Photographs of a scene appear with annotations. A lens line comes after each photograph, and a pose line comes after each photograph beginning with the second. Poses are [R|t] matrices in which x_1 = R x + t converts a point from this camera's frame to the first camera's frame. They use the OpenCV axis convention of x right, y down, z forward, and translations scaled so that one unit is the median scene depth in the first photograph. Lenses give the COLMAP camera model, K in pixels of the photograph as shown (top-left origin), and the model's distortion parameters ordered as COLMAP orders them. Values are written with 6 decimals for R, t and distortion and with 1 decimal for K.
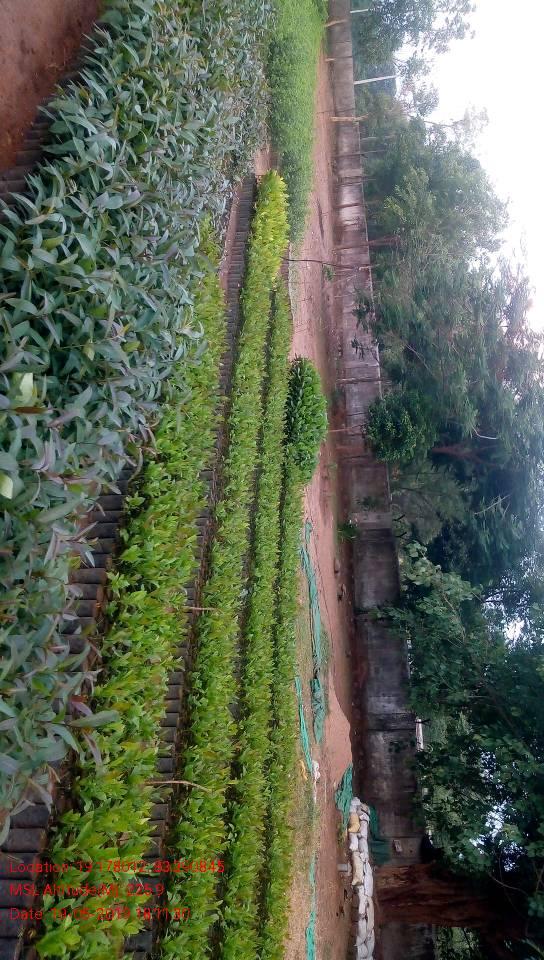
lens RADIAL K [[742.7, 0, 277.5], [0, 742.7, 474.9], [0, 0, 1]] dist [0.008027, -0.035848]
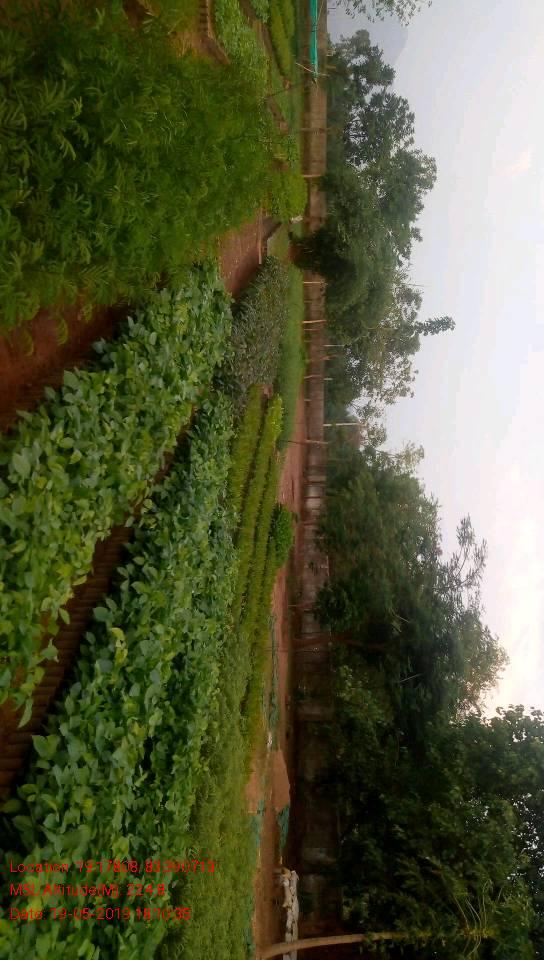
lens RADIAL K [[742.7, 0, 269.4], [0, 742.7, 473.8], [0, 0, 1]] dist [0.008027, -0.035848]
pose [[0.993584, 0.111108, 0.021101, -0.011520], [-0.091399, 0.898772, -0.428783, 0.157602], [-0.066606, 0.424104, 0.903161, -0.169663]]
